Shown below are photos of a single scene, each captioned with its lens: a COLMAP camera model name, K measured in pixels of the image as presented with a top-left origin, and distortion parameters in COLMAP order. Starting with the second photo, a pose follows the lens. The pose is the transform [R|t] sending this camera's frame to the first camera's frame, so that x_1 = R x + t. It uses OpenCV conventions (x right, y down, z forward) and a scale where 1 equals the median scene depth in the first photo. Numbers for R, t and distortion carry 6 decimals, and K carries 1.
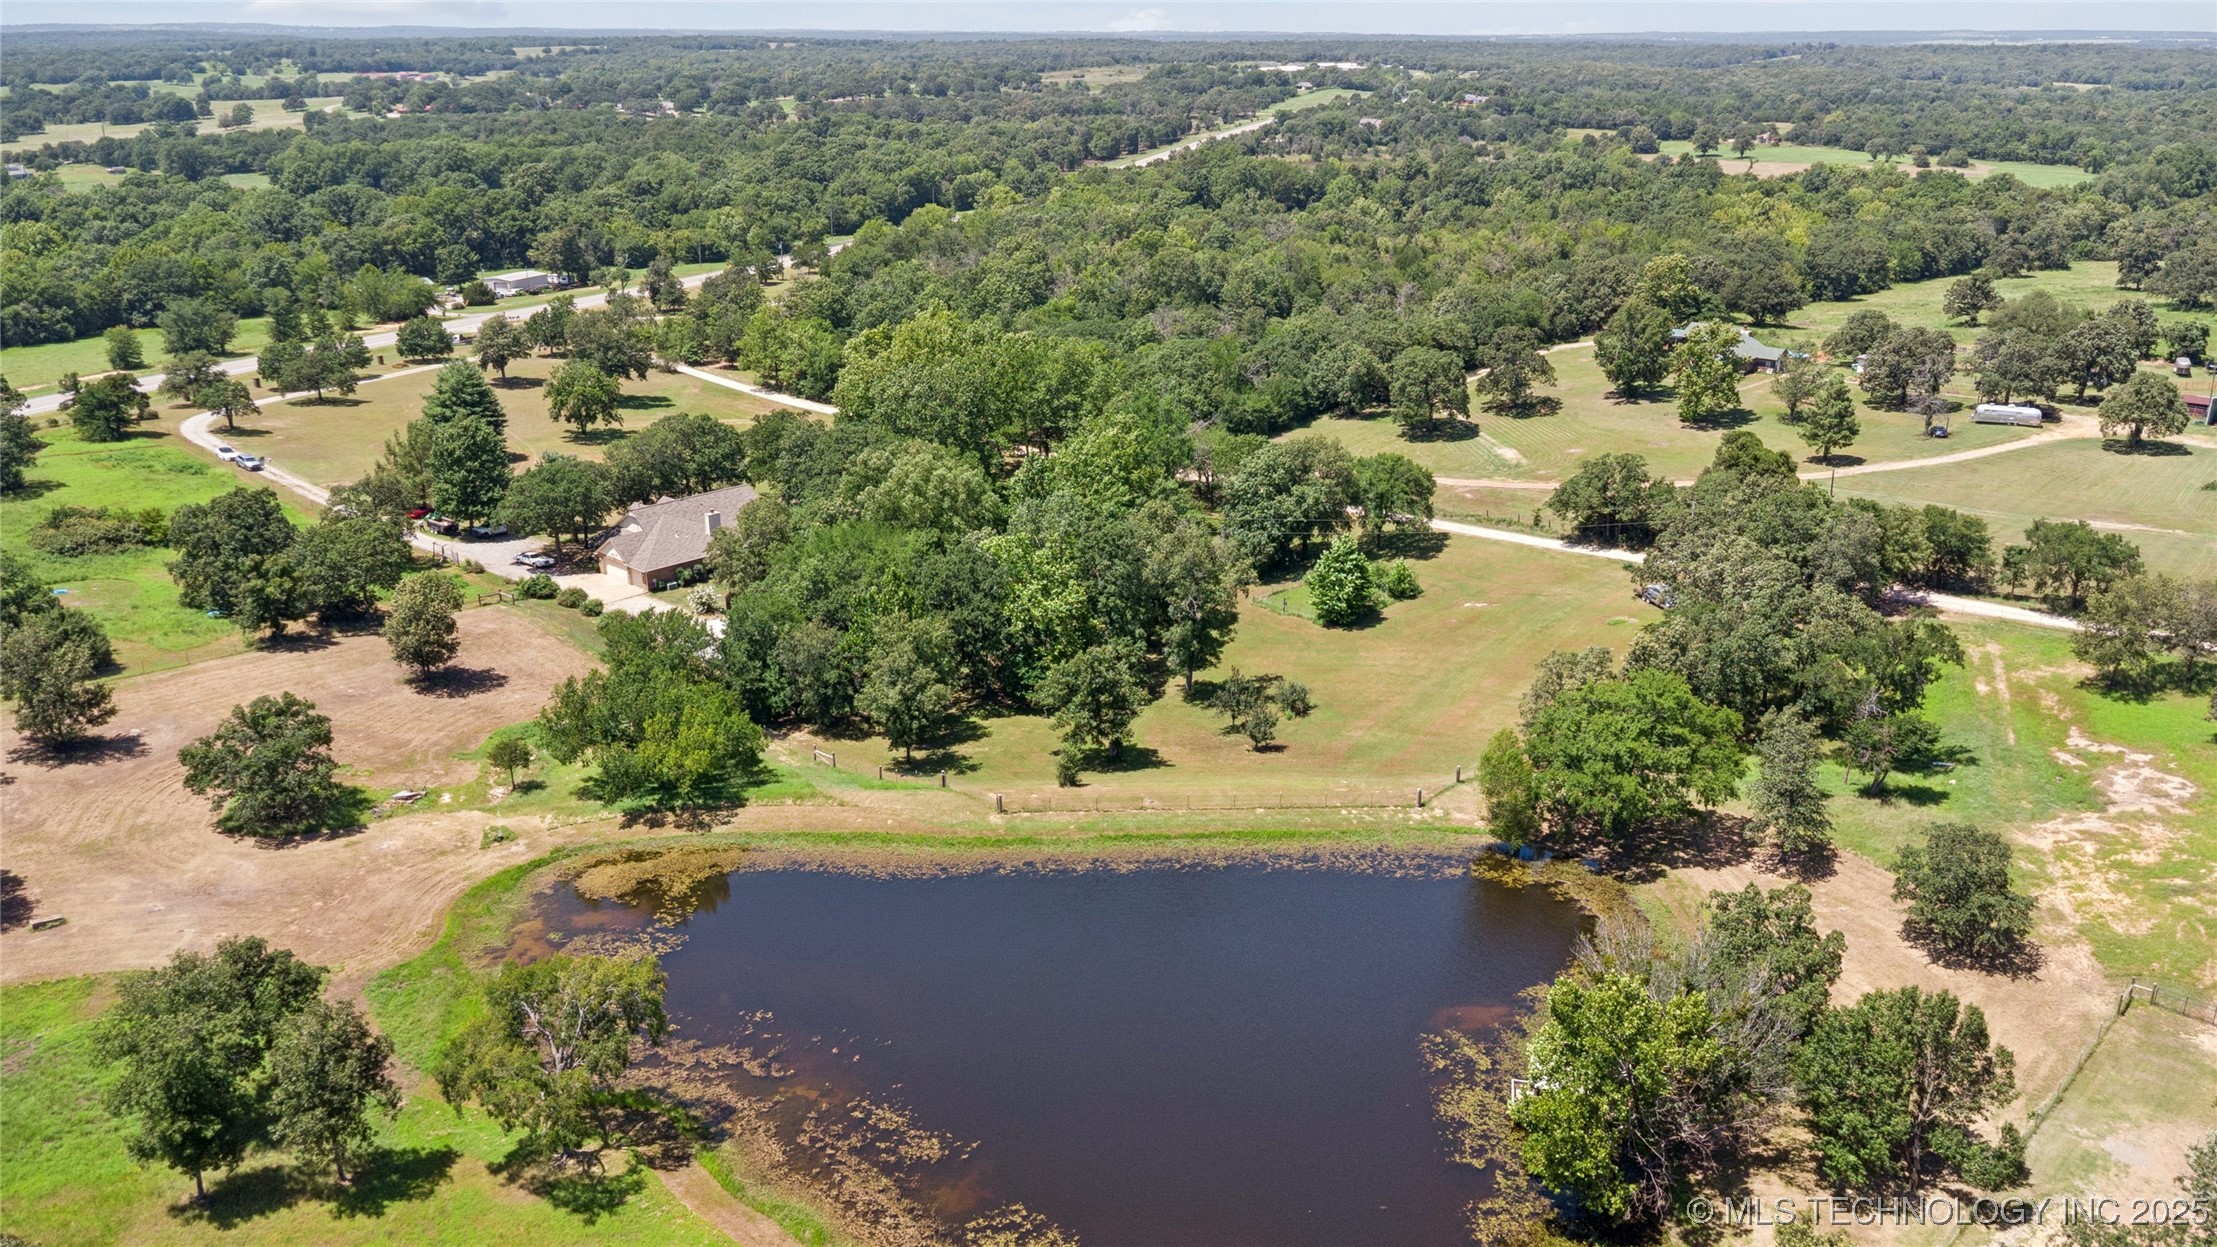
lens RADIAL K [[1594.3, 0, 1108.4], [0, 1594.3, 624.7], [0, 0, 1]] dist [-0.001078, -0.001977]
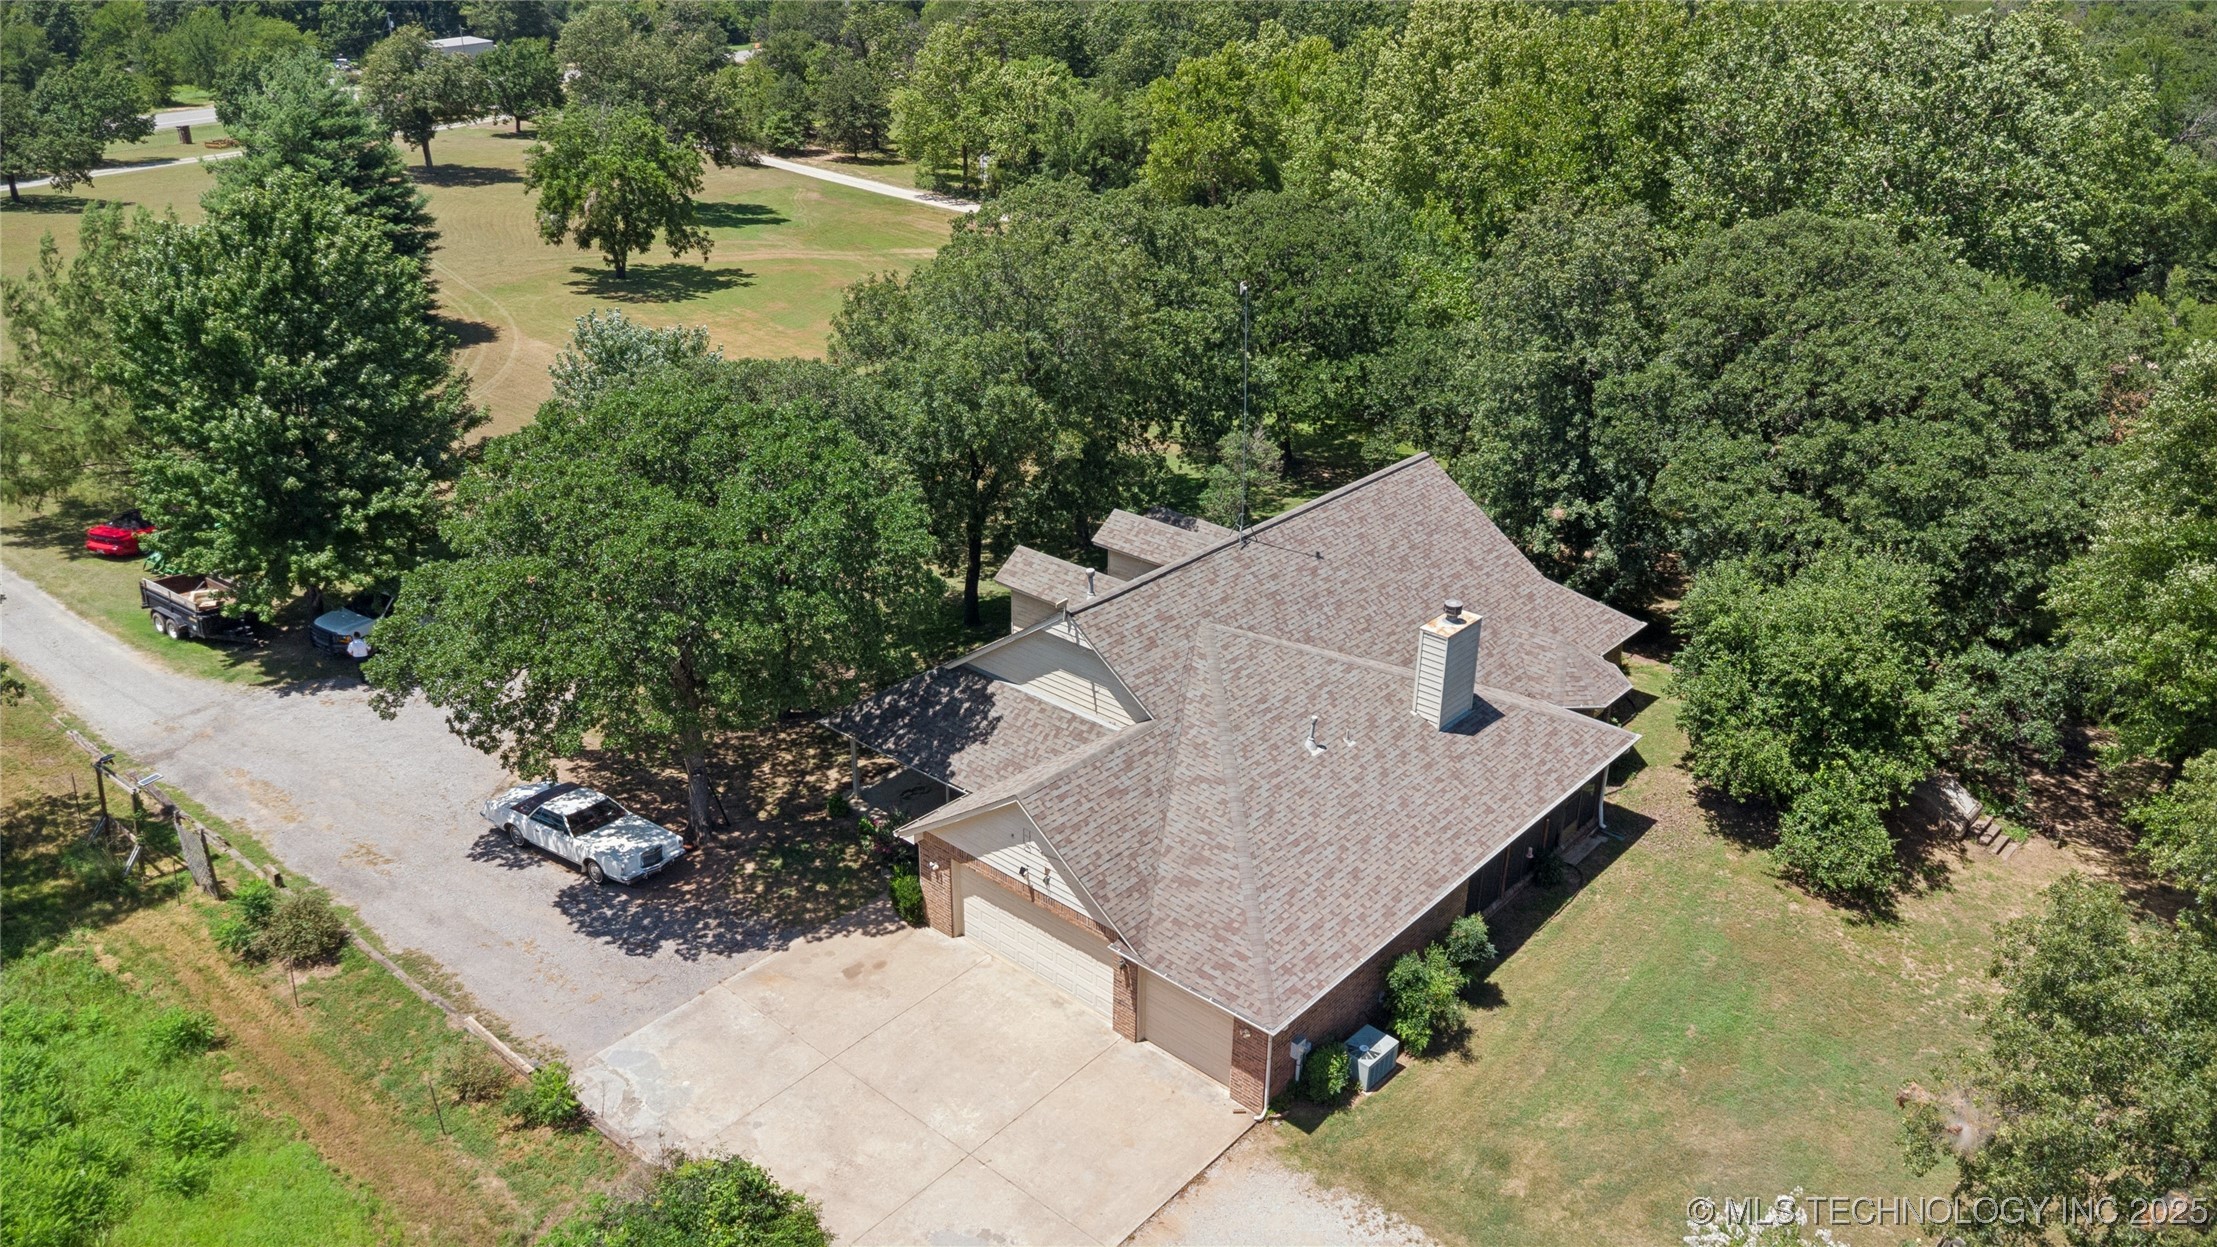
lens RADIAL K [[1594.3, 0, 1108.4], [0, 1594.3, 621.4], [0, 0, 1]] dist [-0.001078, -0.001977]
pose [[0.999489, -0.003937, 0.031722, -0.212704], [0.001402, 0.996832, 0.079527, -0.061351], [-0.031935, -0.079442, 0.996328, 0.563790]]
